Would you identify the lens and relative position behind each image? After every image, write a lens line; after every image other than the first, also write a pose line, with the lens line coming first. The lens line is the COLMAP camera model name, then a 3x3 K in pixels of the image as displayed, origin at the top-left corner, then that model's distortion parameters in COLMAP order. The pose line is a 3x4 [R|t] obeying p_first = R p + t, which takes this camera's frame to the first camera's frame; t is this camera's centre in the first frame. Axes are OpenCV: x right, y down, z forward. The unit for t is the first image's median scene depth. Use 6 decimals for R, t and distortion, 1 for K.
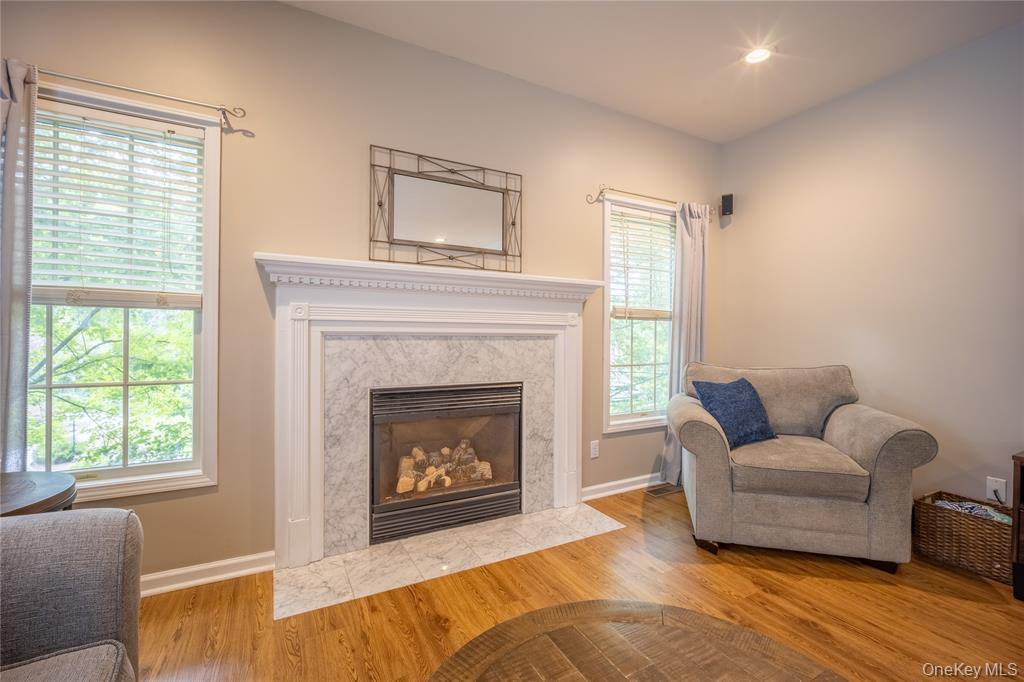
lens RADIAL K [[444.2, 0, 517.7], [0, 444.2, 338.0], [0, 0, 1]] dist [-0.010786, 0.002078]
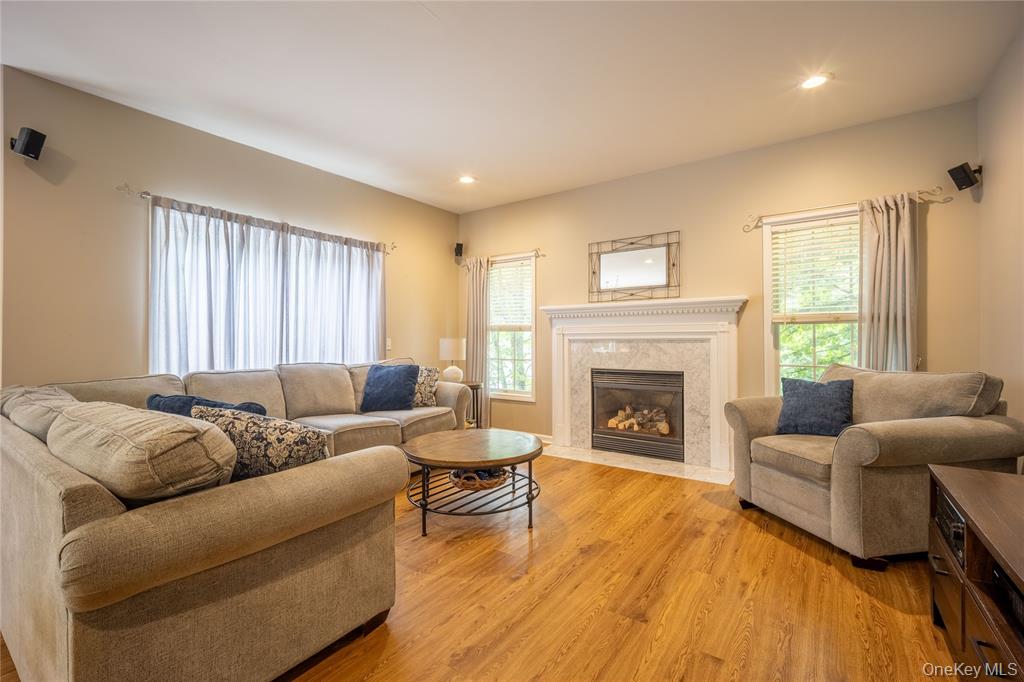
lens RADIAL K [[444.2, 0, 509.1], [0, 444.2, 336.9], [0, 0, 1]] dist [-0.010786, 0.002078]
pose [[0.429267, -0.015691, -0.903042, 1.183689], [0.004950, 0.999875, -0.015021, 0.004302], [0.903164, 0.001979, 0.429291, -0.151192]]
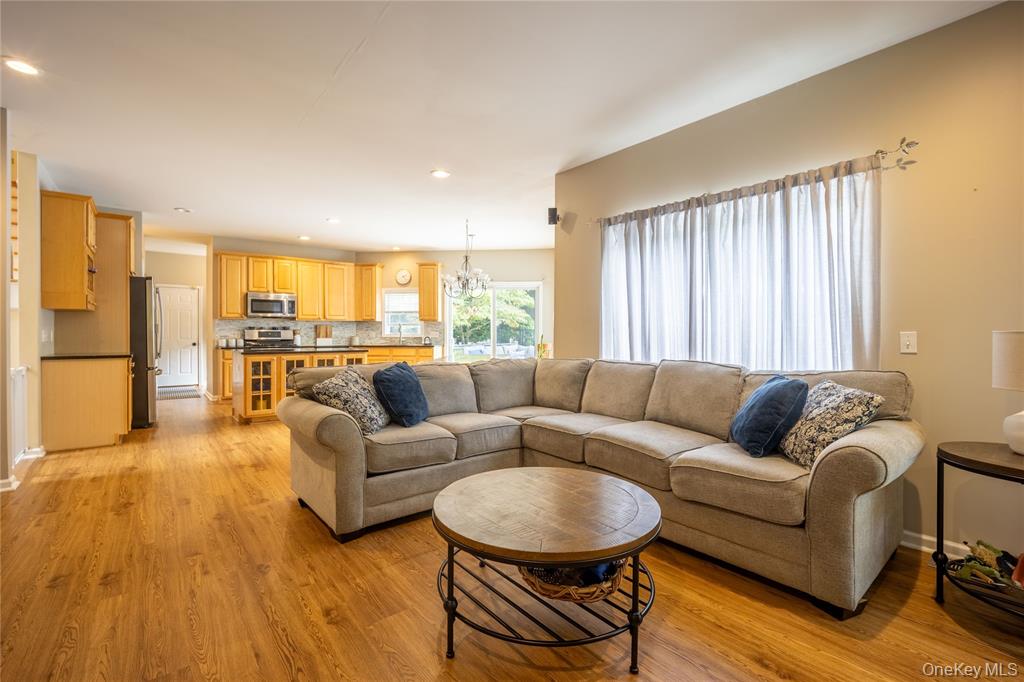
lens RADIAL K [[444.2, 0, 511.9], [0, 444.2, 337.7], [0, 0, 1]] dist [-0.010786, 0.002078]
pose [[-0.982491, -0.010439, -0.186015, 0.282485], [-0.013386, 0.999804, 0.014590, -0.009842], [0.185826, 0.016825, -0.982439, 0.954989]]
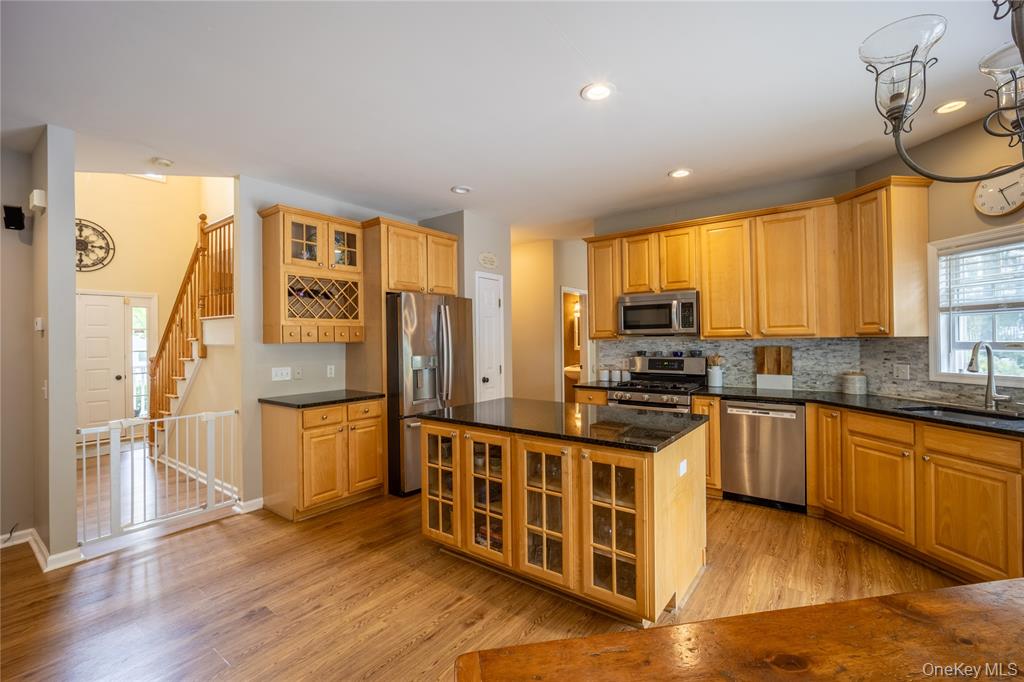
lens RADIAL K [[444.2, 0, 516.9], [0, 444.2, 338.8], [0, 0, 1]] dist [-0.010786, 0.002078]
pose [[-0.416541, -0.003716, 0.909109, -0.010066], [0.011417, 0.999891, 0.009318, -0.095119], [-0.909045, 0.014261, -0.416453, -1.198095]]
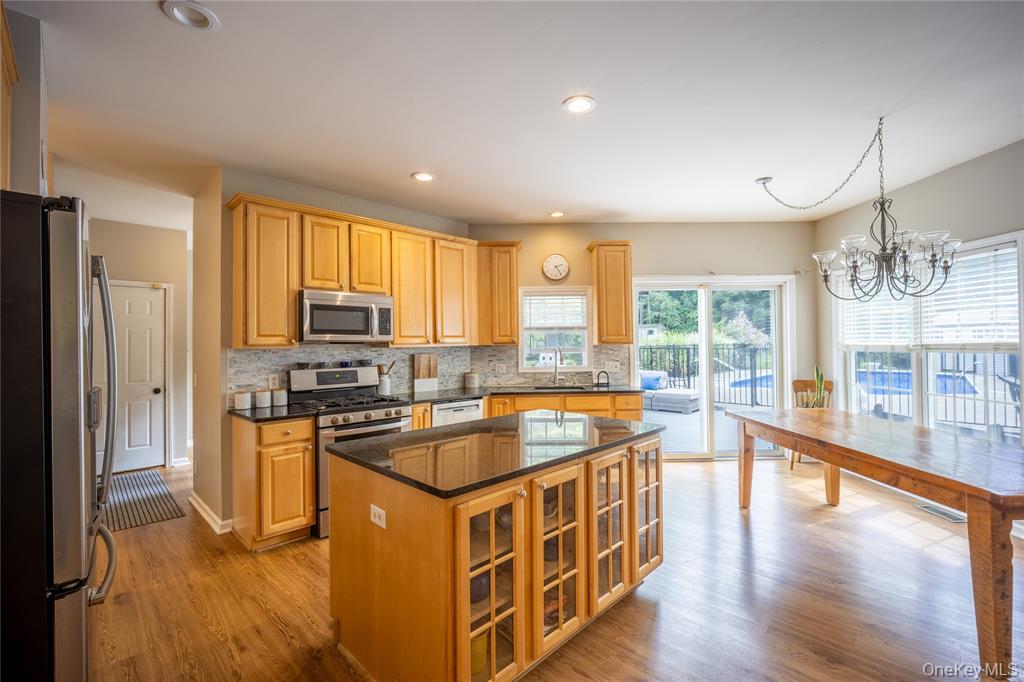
lens RADIAL K [[444.2, 0, 515.5], [0, 444.2, 339.2], [0, 0, 1]] dist [-0.010786, 0.002078]
pose [[-0.956920, -0.003086, -0.290336, 1.265482], [0.000154, 0.999938, -0.011136, -0.081241], [0.290352, -0.010701, -0.956860, -0.845894]]
